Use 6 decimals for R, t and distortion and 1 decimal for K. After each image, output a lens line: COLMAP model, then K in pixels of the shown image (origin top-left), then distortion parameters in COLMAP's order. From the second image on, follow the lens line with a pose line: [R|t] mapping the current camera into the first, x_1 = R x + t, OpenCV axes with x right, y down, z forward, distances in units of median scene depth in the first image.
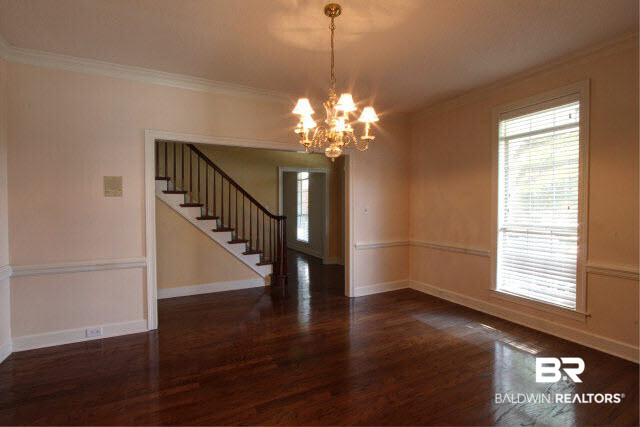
lens RADIAL K [[304.9, 0, 320.0], [0, 304.9, 213.5], [0, 0, 1]] dist [-0.000932, -0.000162]
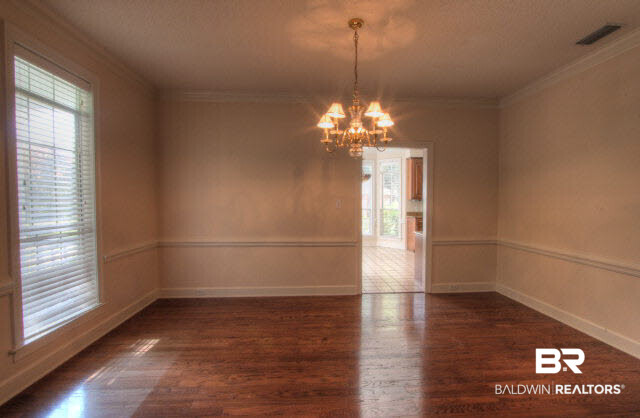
lens RADIAL K [[312.1, 0, 320.0], [0, 312.1, 209.0], [0, 0, 1]] dist [0.000190, -0.000042]
pose [[-0.915041, -0.011344, 0.403201, -0.232041], [0.011009, 0.998530, 0.053079, -0.045281], [-0.403210, 0.053009, -0.913571, 1.624054]]
